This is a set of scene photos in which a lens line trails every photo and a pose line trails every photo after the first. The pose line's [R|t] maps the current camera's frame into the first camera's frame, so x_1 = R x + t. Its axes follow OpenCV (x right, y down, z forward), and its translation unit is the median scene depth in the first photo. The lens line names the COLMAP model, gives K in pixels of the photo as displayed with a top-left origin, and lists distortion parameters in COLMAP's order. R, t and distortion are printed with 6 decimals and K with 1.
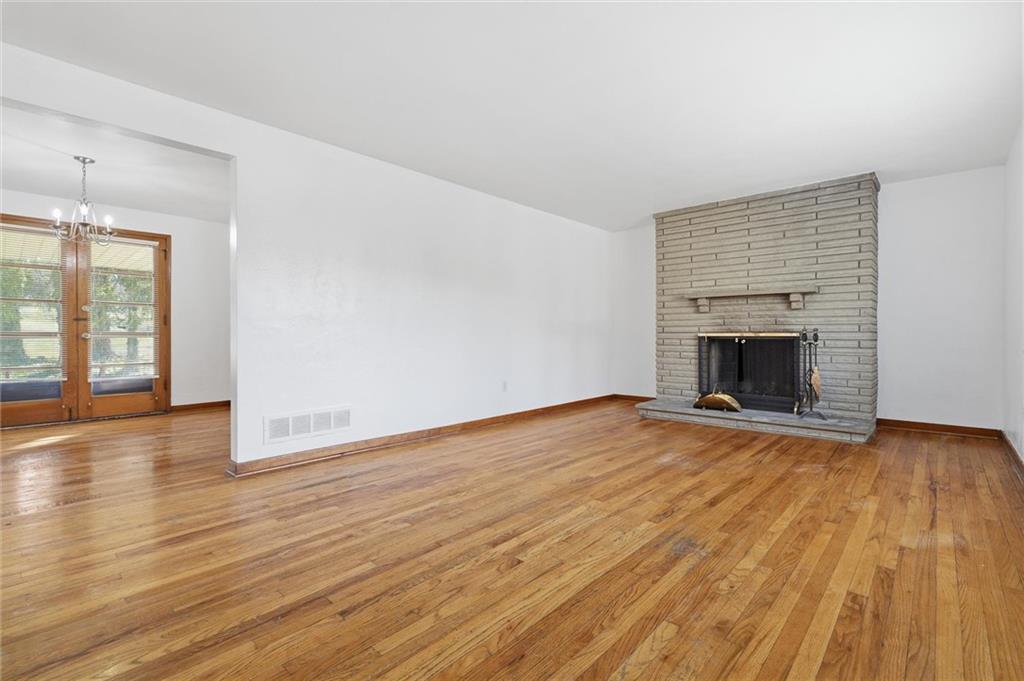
lens RADIAL K [[464.3, 0, 514.1], [0, 464.3, 338.8], [0, 0, 1]] dist [0.001048, 0.000095]
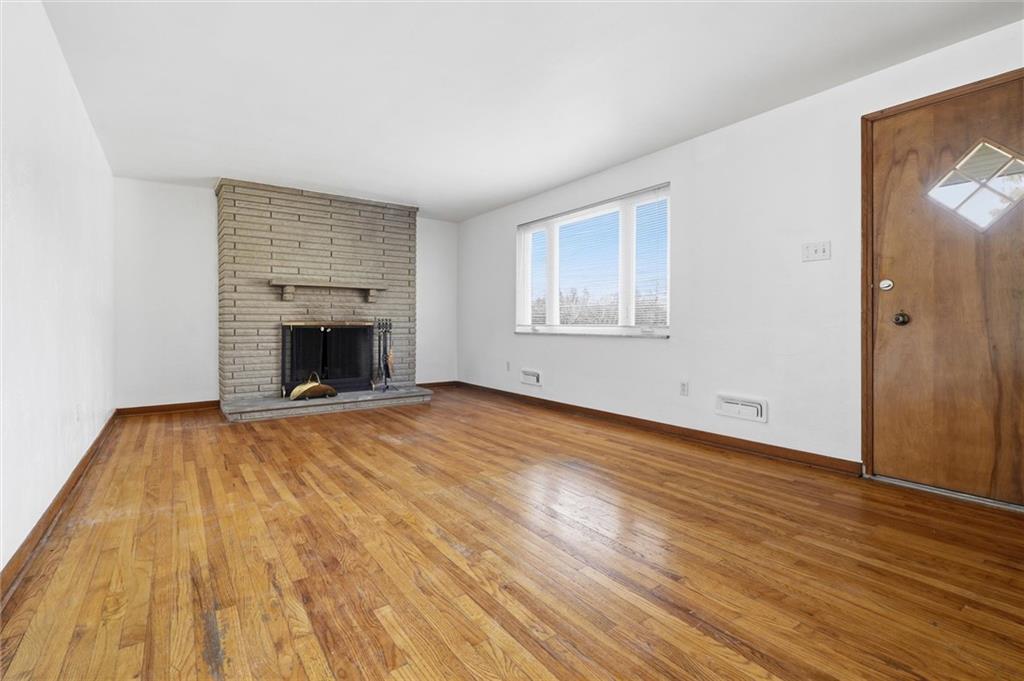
lens RADIAL K [[475.5, 0, 515.3], [0, 475.5, 330.6], [0, 0, 1]] dist [0.001490, 0.000177]
pose [[0.207060, -0.012253, 0.978252, -0.516117], [0.007517, 0.999912, 0.010933, -0.002225], [-0.978299, 0.005090, 0.207134, 0.382049]]
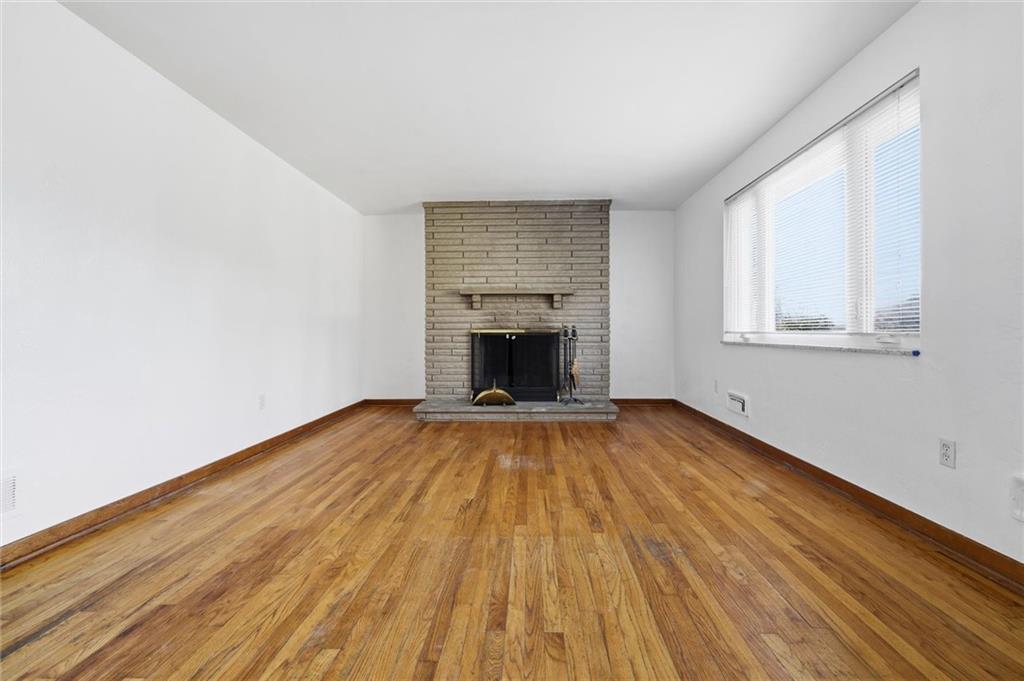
lens RADIAL K [[475.5, 0, 515.3], [0, 475.5, 330.6], [0, 0, 1]] dist [0.001490, 0.000177]
pose [[0.759075, 0.000610, 0.651003, -0.220339], [0.007394, 0.999927, -0.009559, 0.000169], [-0.650962, 0.012070, 0.759015, 0.190779]]
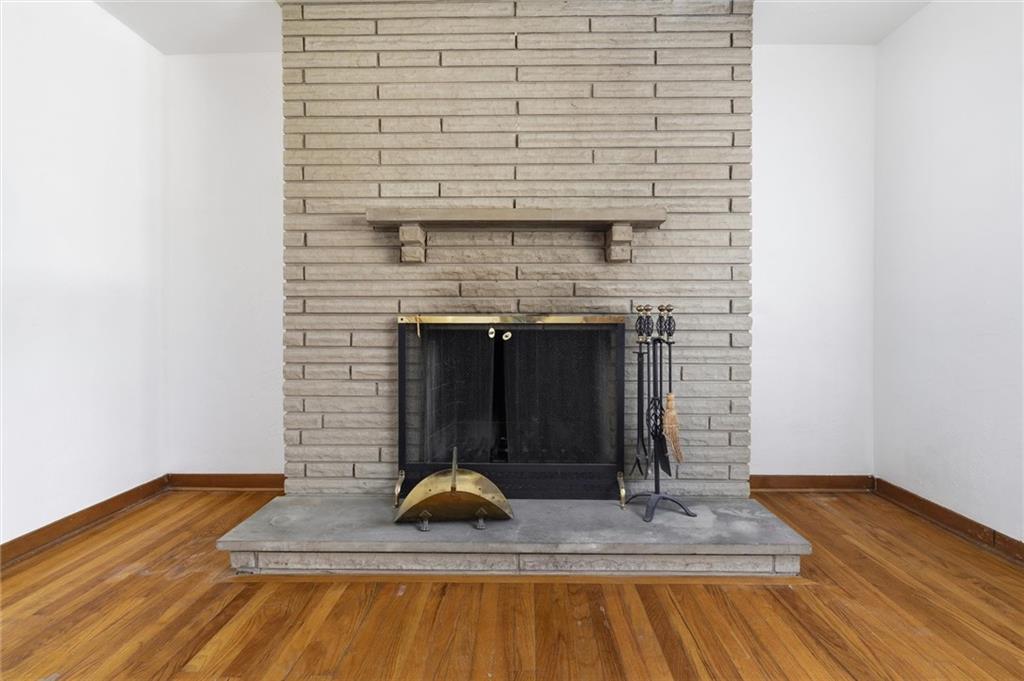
lens RADIAL K [[522.9, 0, 514.1], [0, 522.9, 327.1], [0, 0, 1]] dist [-0.002616, -0.000281]
pose [[0.751515, -0.001251, 0.659715, 0.206653], [0.004276, 0.999986, -0.002975, -0.000810], [-0.659702, 0.005057, 0.751510, 0.693571]]
